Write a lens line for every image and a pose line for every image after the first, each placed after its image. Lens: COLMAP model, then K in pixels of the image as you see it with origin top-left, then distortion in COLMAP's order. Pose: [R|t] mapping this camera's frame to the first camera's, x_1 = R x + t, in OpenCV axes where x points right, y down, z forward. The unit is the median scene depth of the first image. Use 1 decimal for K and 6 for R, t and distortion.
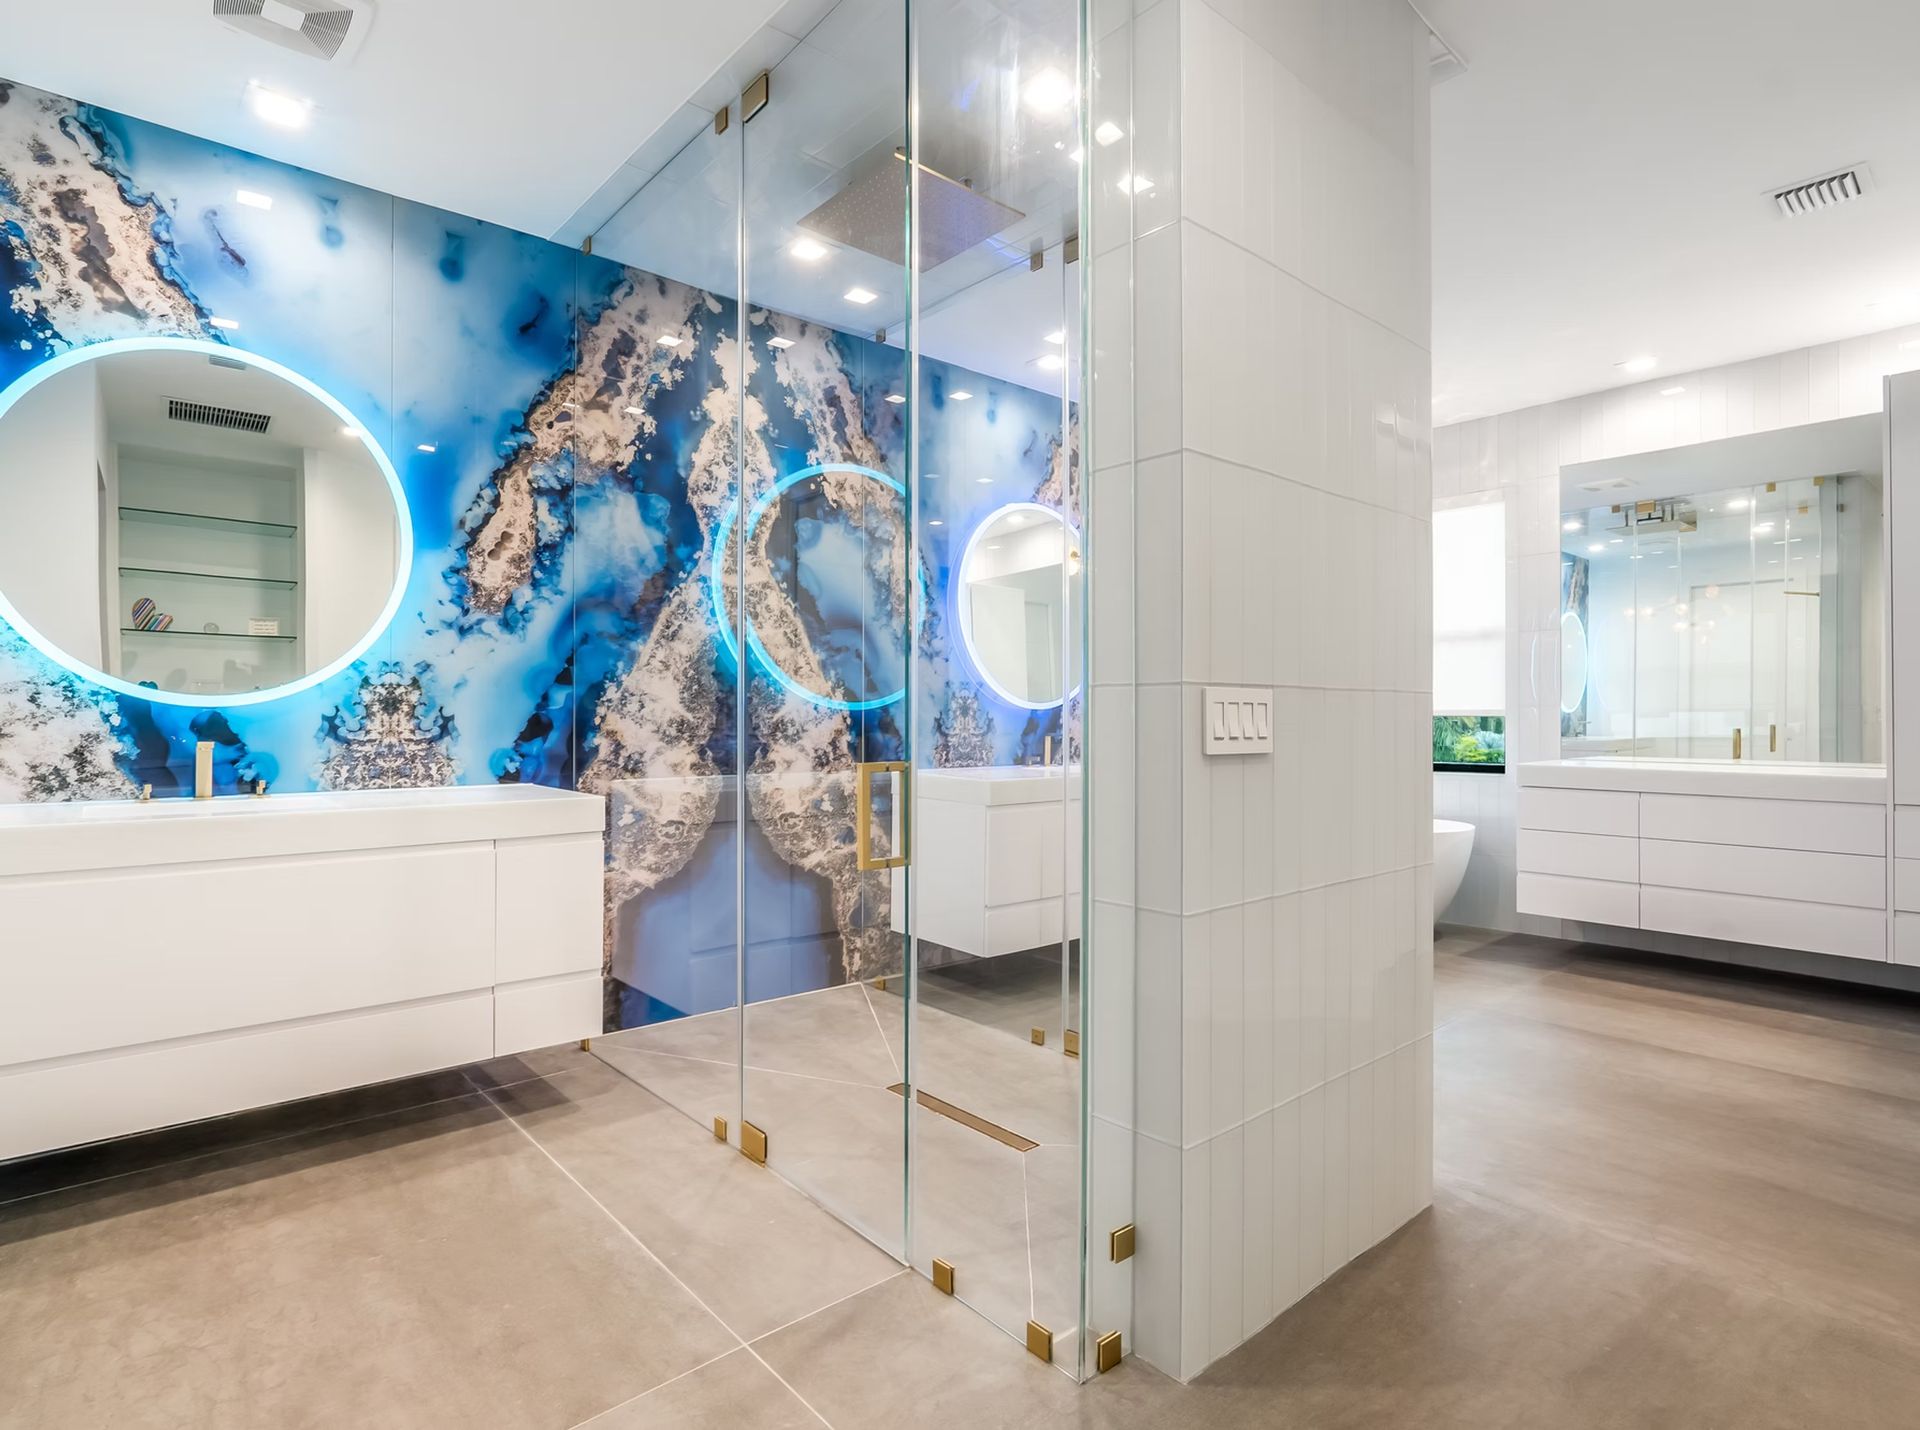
lens RADIAL K [[1015.2, 0, 945.0], [0, 1015.2, 713.8], [0, 0, 1]] dist [-0.003263, -0.000451]
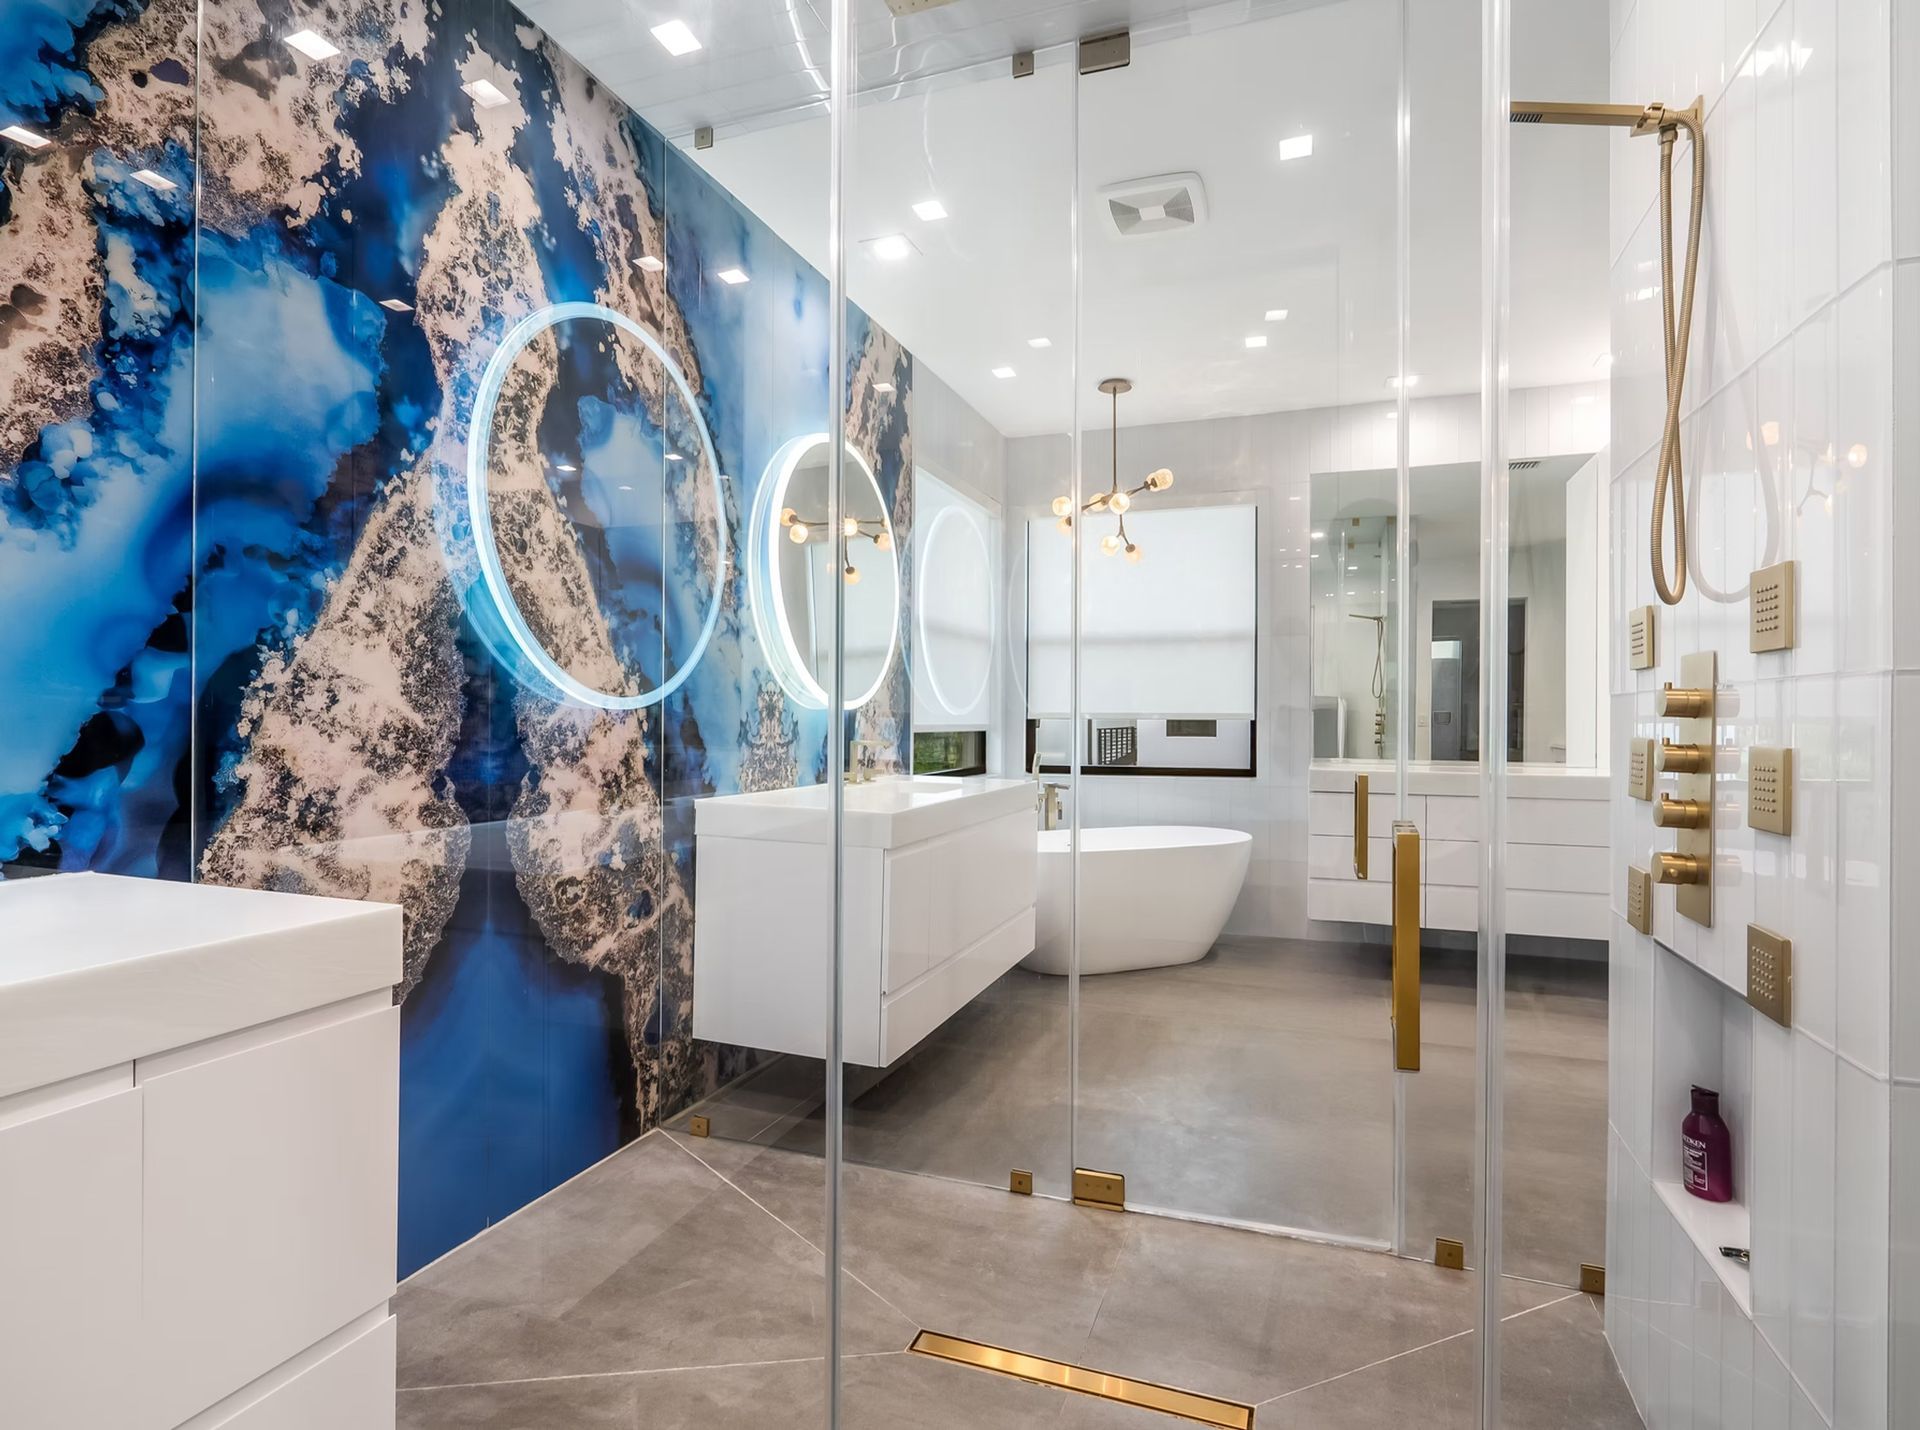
lens RADIAL K [[1015.2, 0, 967.5], [0, 1015.2, 719.5], [0, 0, 1]] dist [-0.003263, -0.000451]
pose [[0.873225, 0.002868, 0.487308, -0.260972], [-0.005877, 0.999972, 0.004647, -0.001636], [-0.487281, -0.006922, 0.873218, 0.386494]]
